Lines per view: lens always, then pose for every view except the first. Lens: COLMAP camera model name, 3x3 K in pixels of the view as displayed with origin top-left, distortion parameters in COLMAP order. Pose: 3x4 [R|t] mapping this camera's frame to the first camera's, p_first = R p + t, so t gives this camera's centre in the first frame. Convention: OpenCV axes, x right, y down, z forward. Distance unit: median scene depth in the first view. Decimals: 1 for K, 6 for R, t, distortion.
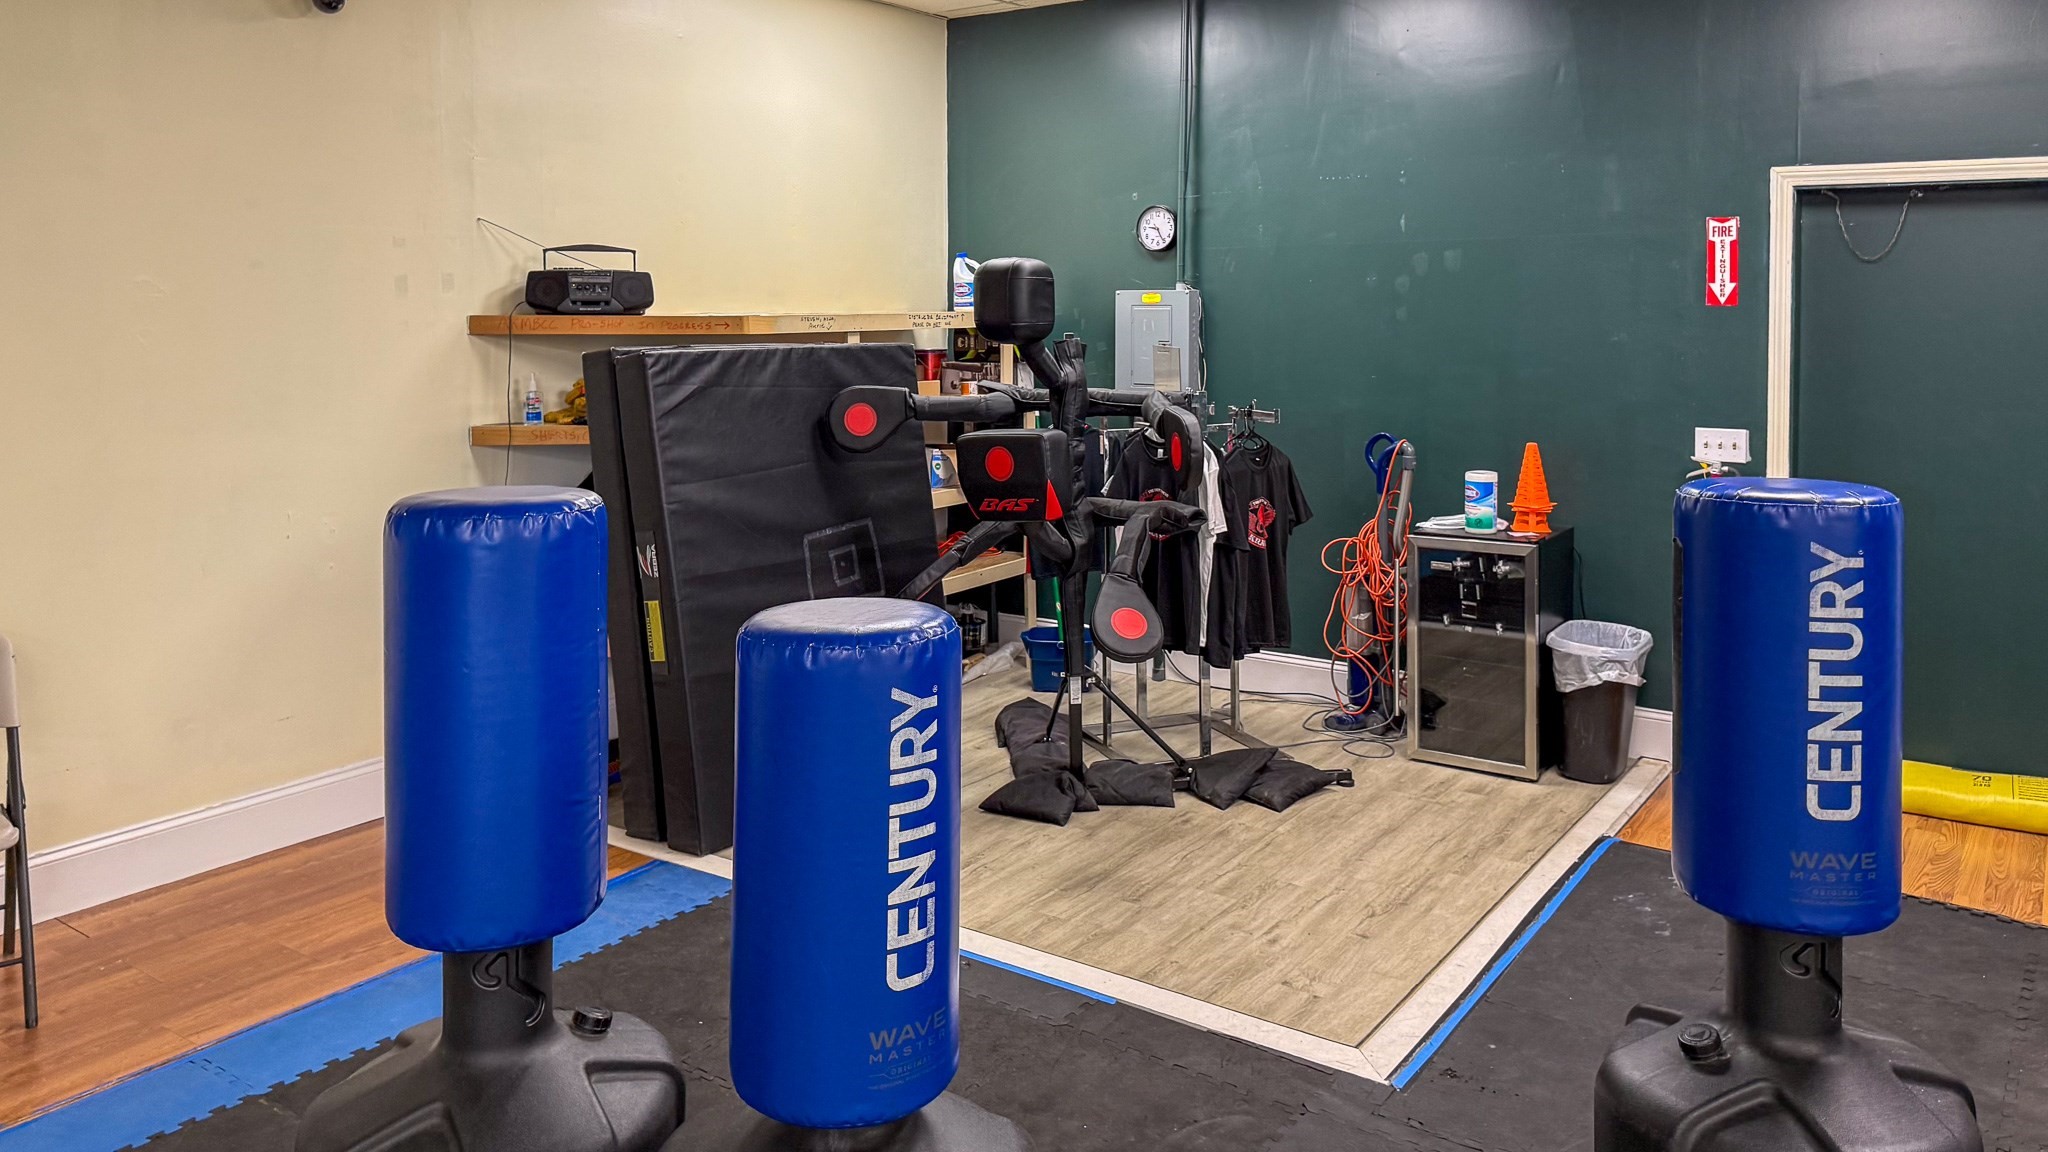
lens RADIAL K [[1530.4, 0, 1098.4], [0, 1530.4, 428.8], [0, 0, 1]] dist [0.220693, -0.463978]
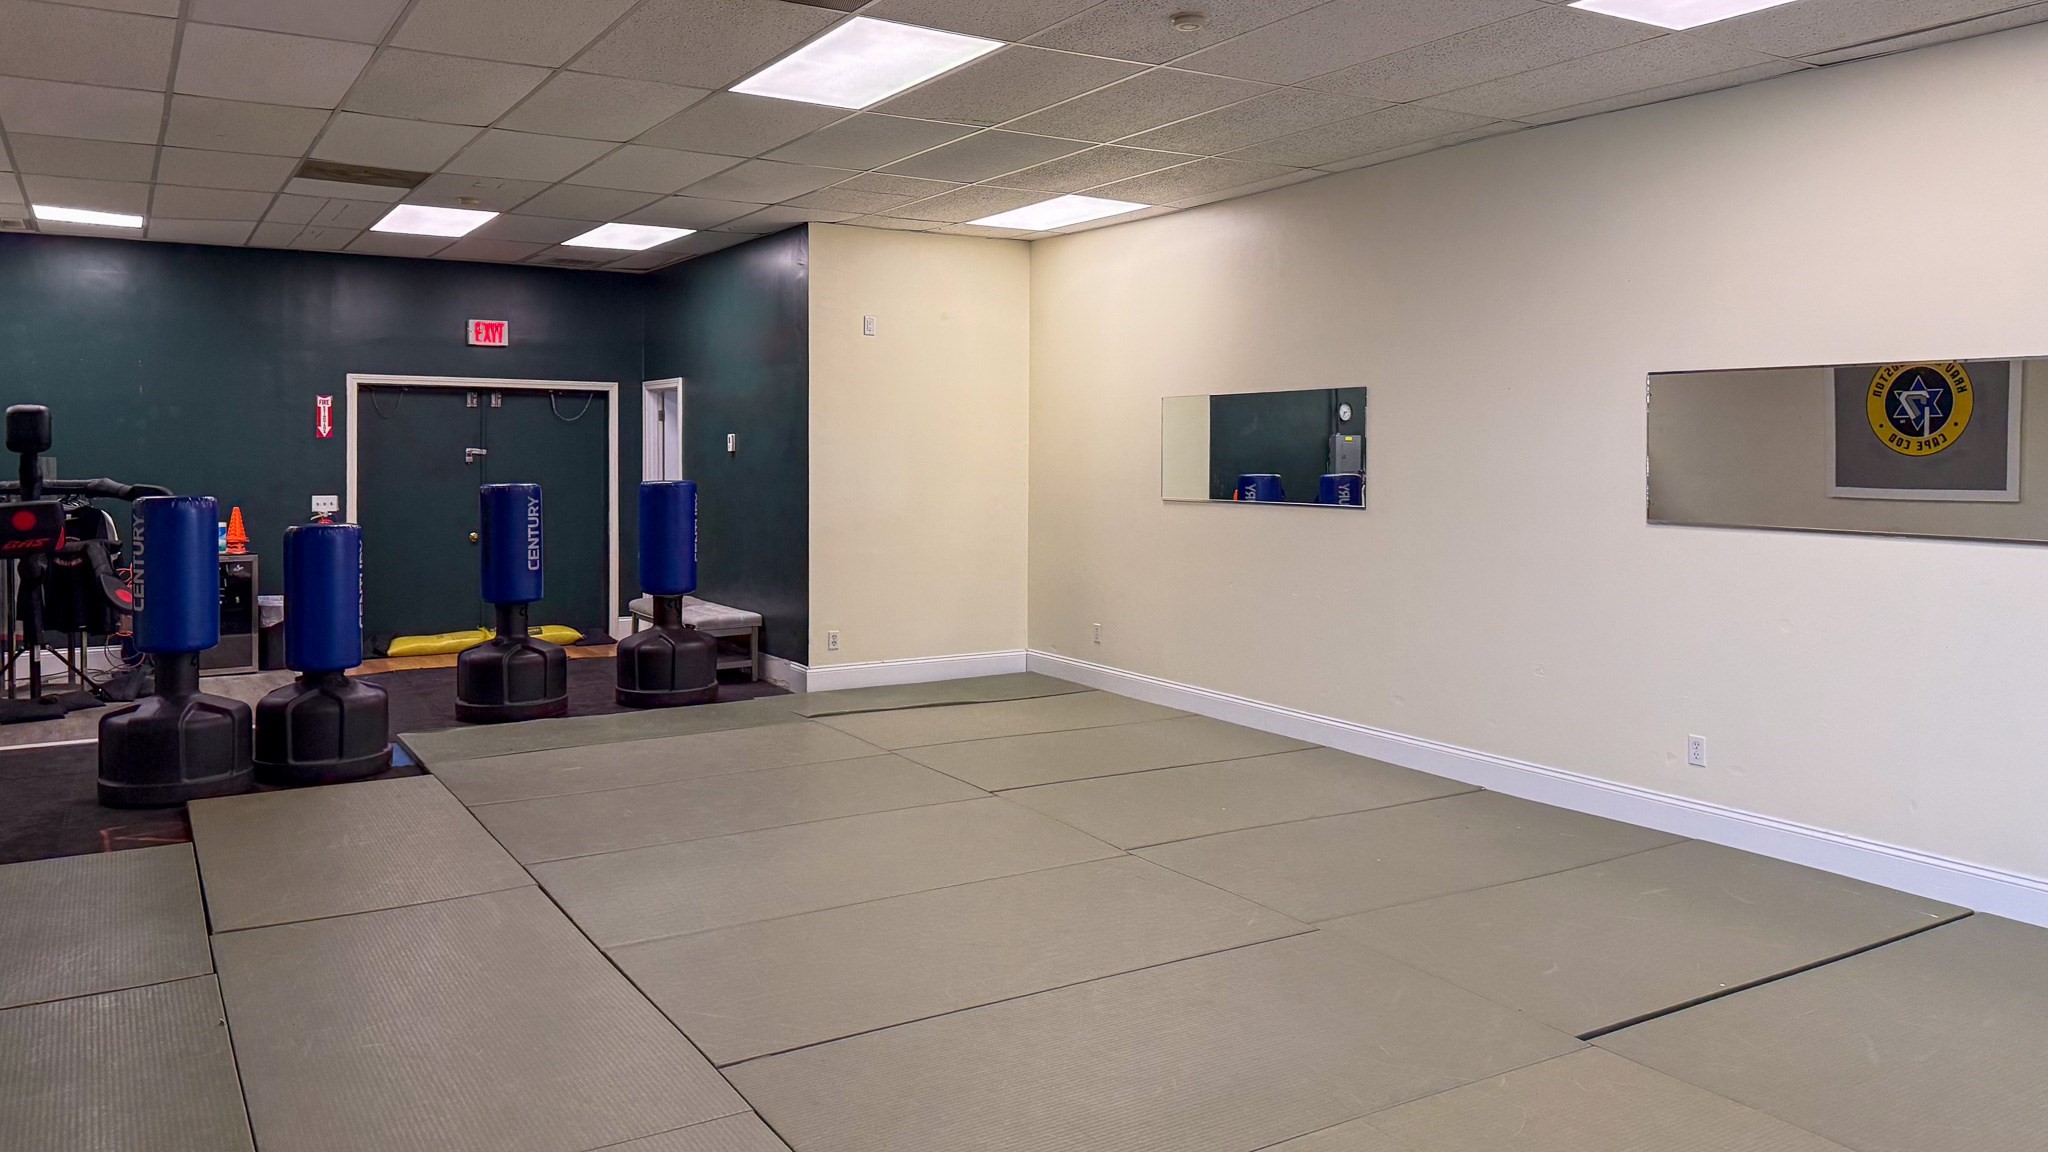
lens RADIAL K [[1478.5, 0, 1022.7], [0, 1478.5, 499.1], [0, 0, 1]] dist [0.057050, -0.090319]
pose [[0.434532, -0.026002, 0.900281, -0.996611], [0.068397, 0.997649, -0.004198, 0.075928], [-0.898055, 0.063401, 0.435289, -0.702863]]
